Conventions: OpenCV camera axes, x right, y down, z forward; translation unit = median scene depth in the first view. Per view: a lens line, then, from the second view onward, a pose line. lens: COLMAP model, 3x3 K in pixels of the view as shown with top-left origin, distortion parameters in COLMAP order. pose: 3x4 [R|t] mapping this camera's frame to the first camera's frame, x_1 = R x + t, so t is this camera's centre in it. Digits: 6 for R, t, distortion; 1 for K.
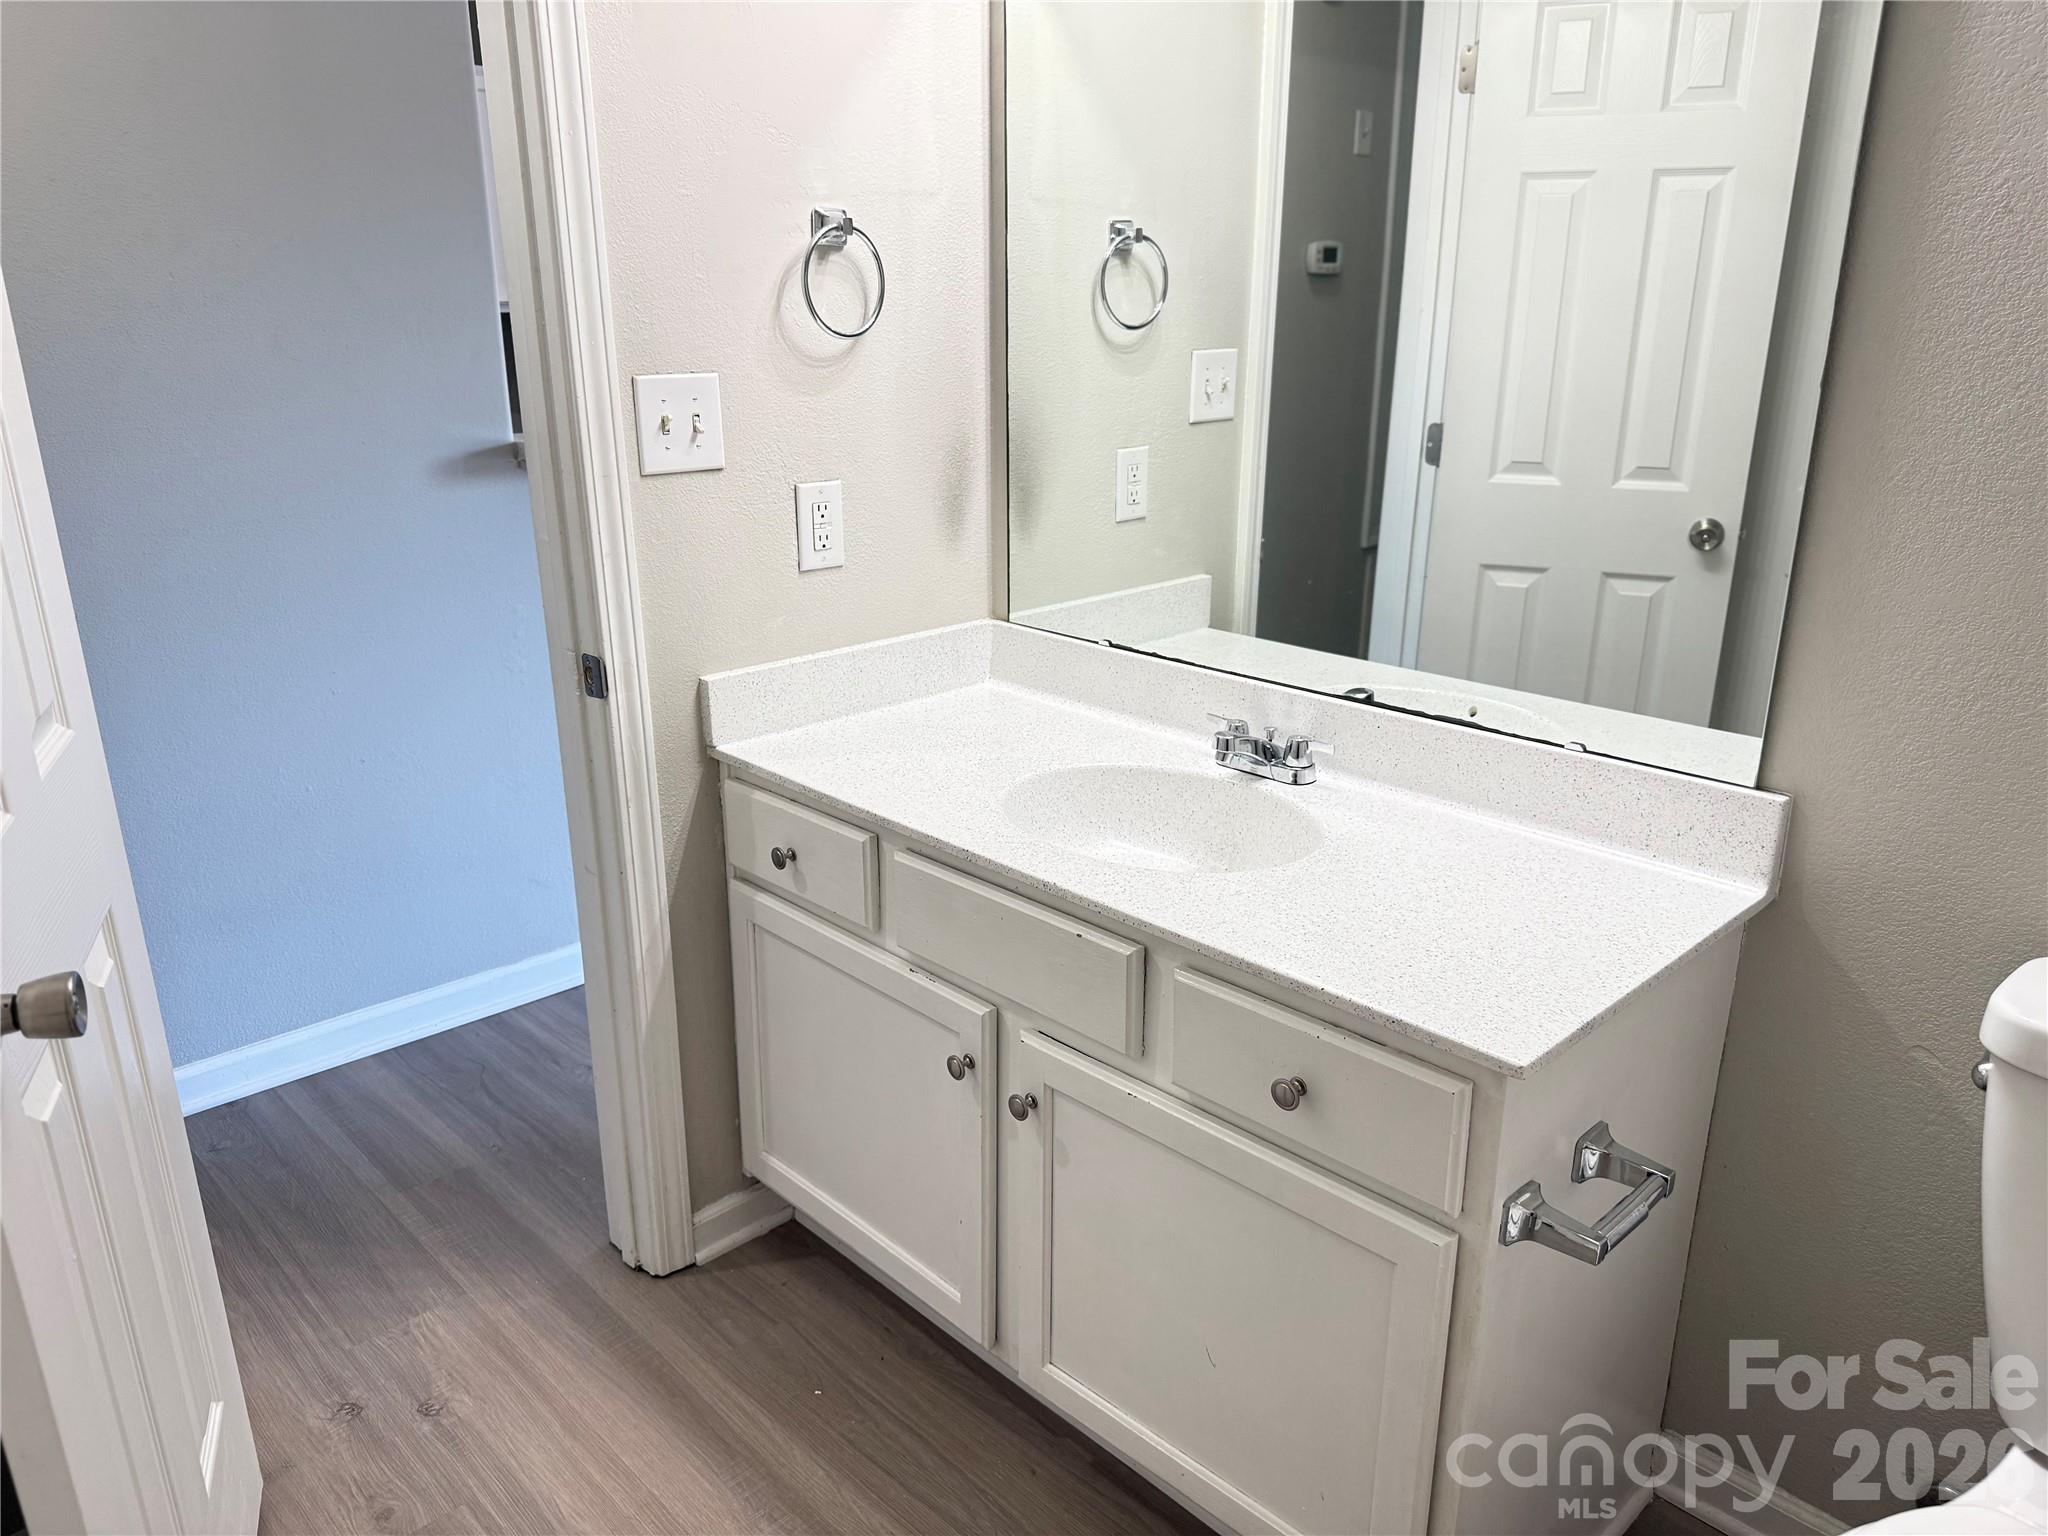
lens RADIAL K [[1452.2, 0, 1024.0], [0, 1452.2, 768.0], [0, 0, 1]] dist [0.104198, -0.146163]
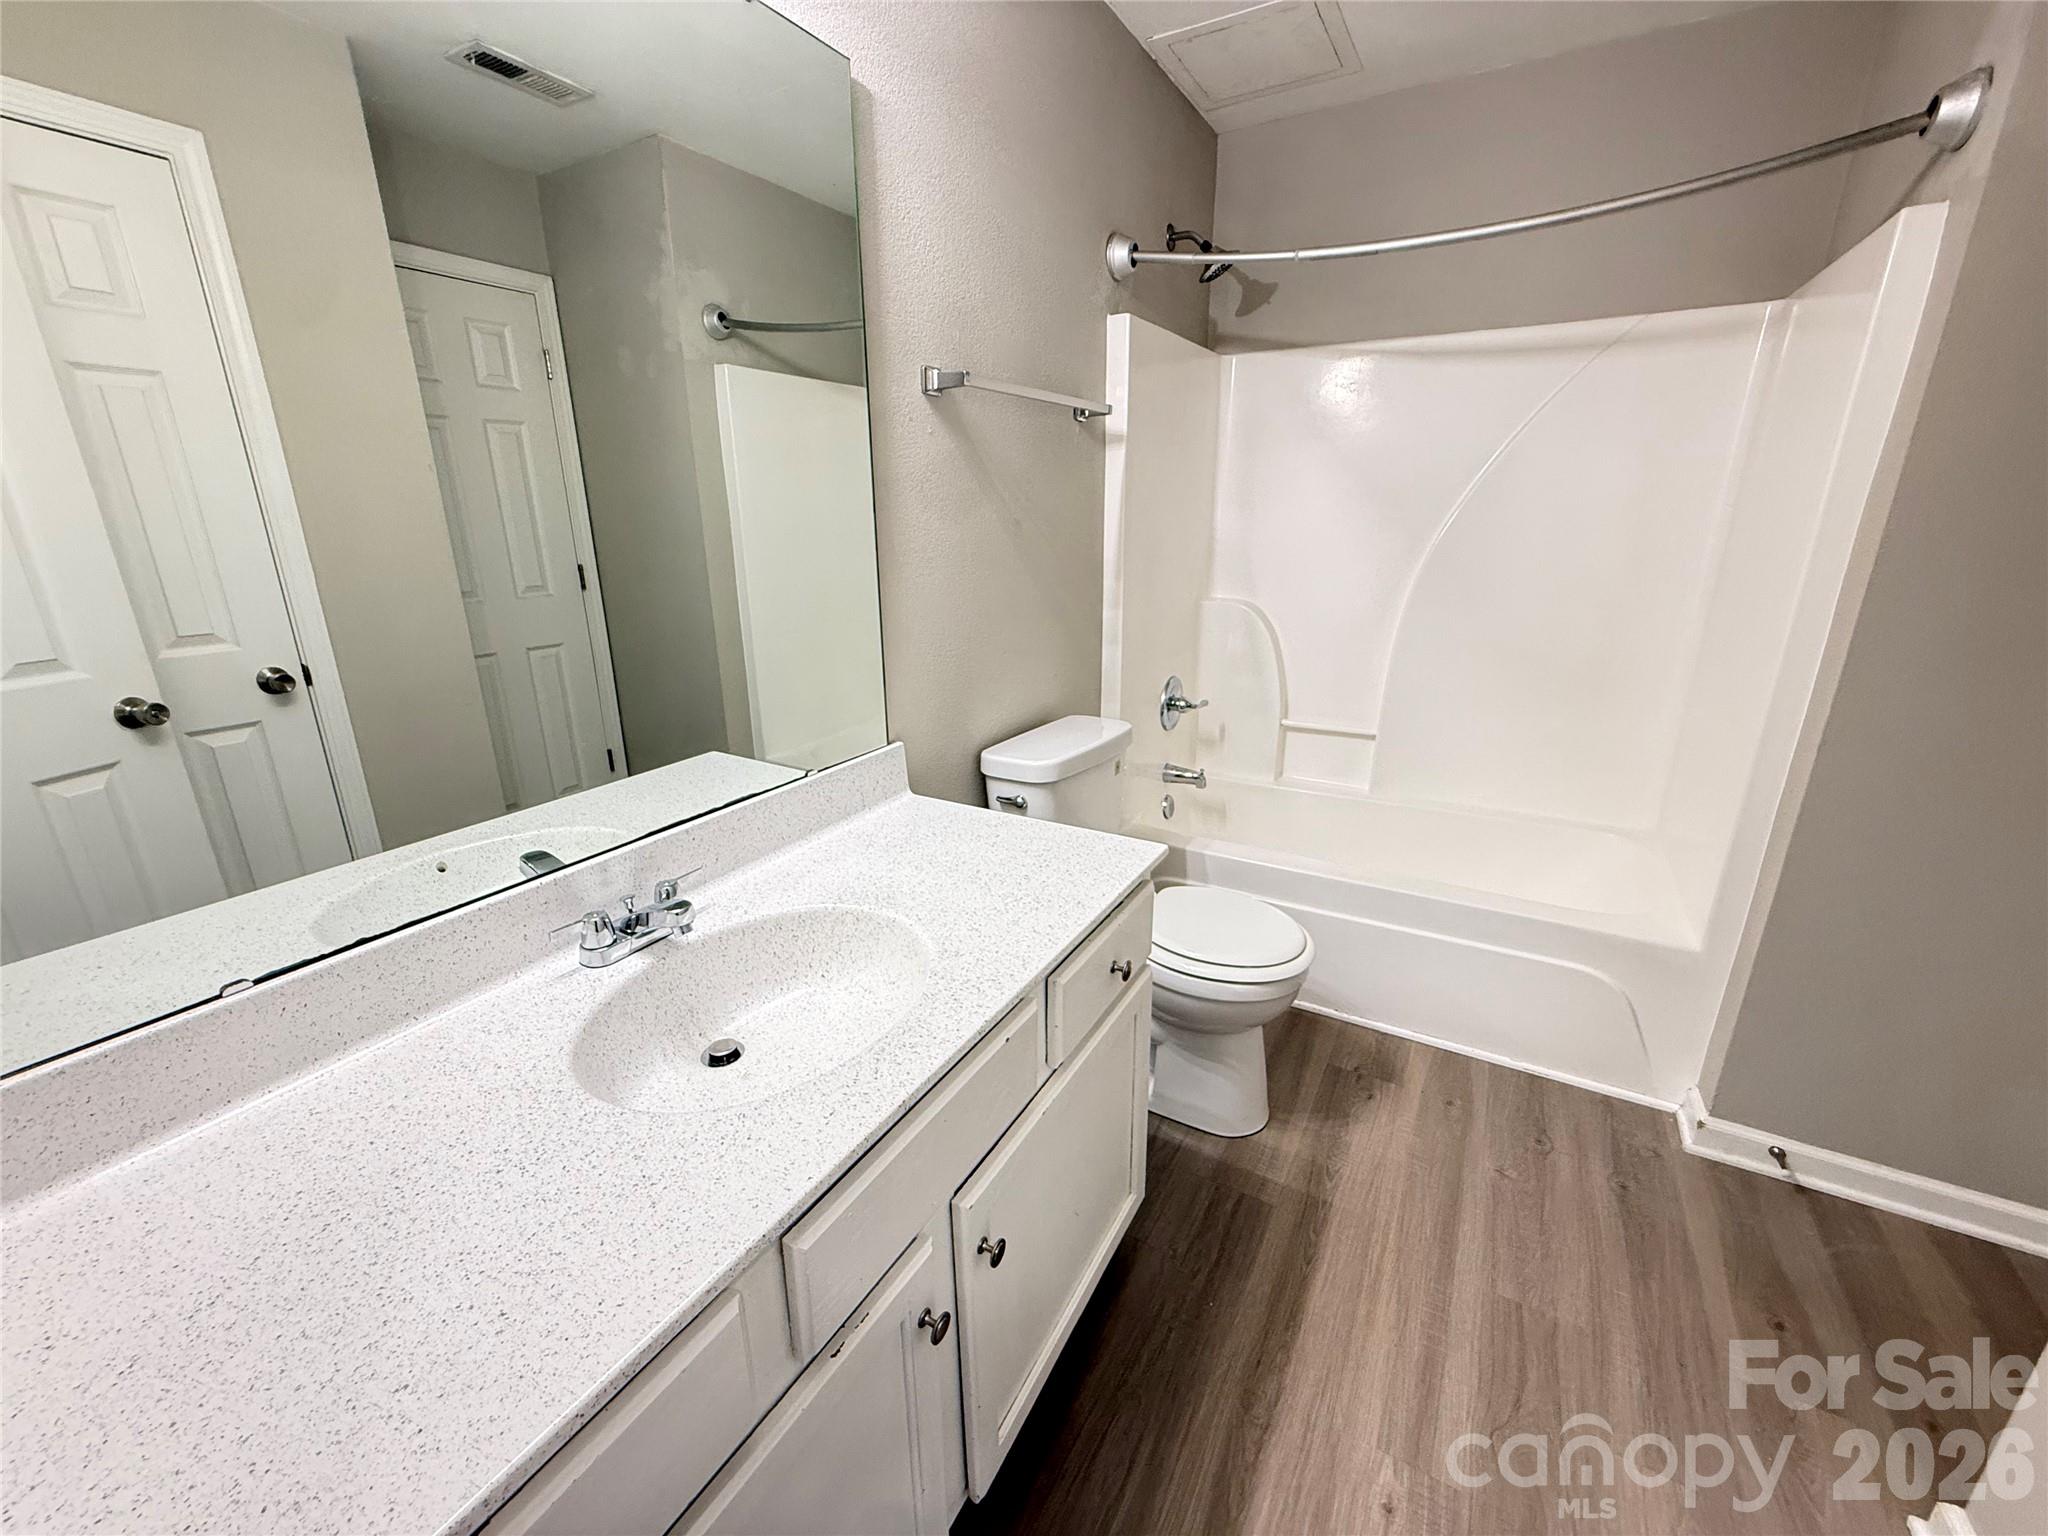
lens RADIAL K [[818.0, 0, 1024.0], [0, 818.0, 768.0], [0, 0, 1]] dist [0.001253, 0.000155]
pose [[-0.276390, -0.276597, 0.920382, -0.371864], [0.304081, 0.883316, 0.356773, -0.215961], [-0.911671, 0.378479, -0.160031, 0.838473]]
